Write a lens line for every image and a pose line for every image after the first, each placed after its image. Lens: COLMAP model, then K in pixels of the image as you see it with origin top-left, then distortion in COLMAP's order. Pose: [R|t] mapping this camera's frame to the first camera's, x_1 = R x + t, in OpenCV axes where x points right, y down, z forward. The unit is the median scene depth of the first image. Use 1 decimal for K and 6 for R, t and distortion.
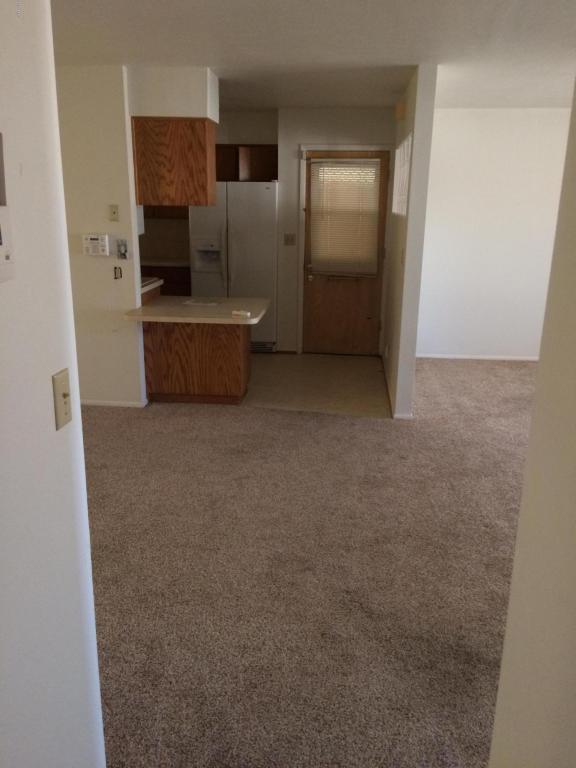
lens RADIAL K [[647.5, 0, 287.6], [0, 647.5, 383.1], [0, 0, 1]] dist [0.065335, -0.052422]
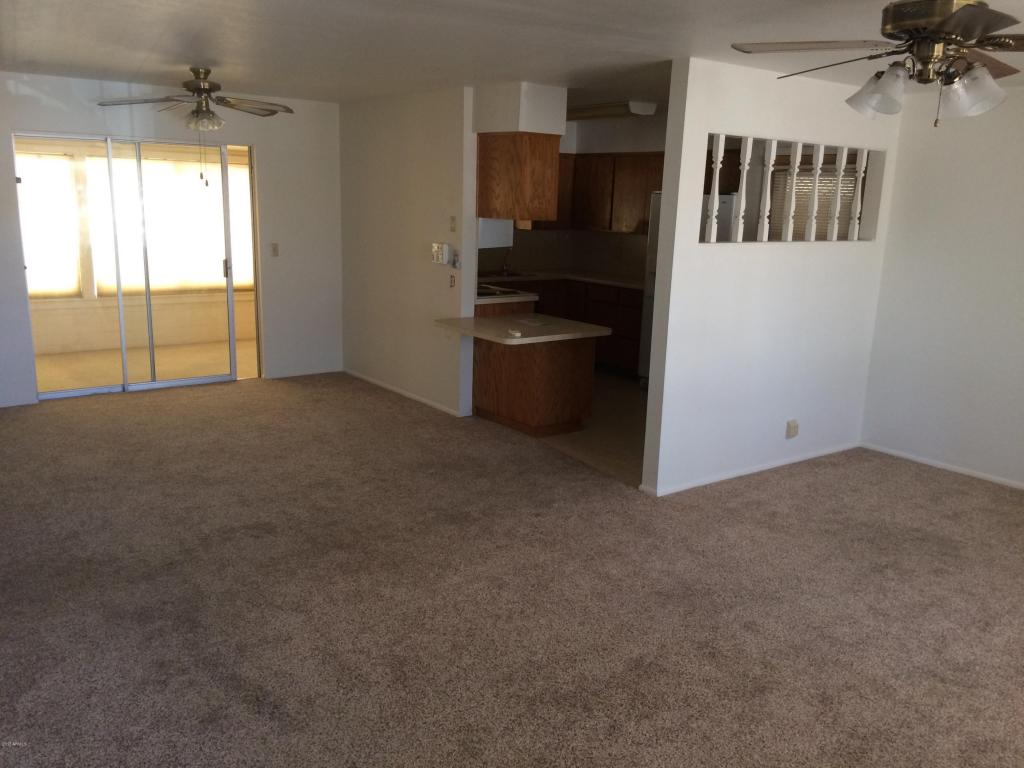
lens RADIAL K [[863.4, 0, 511.2], [0, 863.4, 384.5], [0, 0, 1]] dist [0.065335, -0.052422]
pose [[0.677079, 0.167084, -0.716692, 0.823506], [-0.224199, 0.974422, 0.015362, -0.053381], [0.700927, 0.150280, 0.697221, 0.141430]]
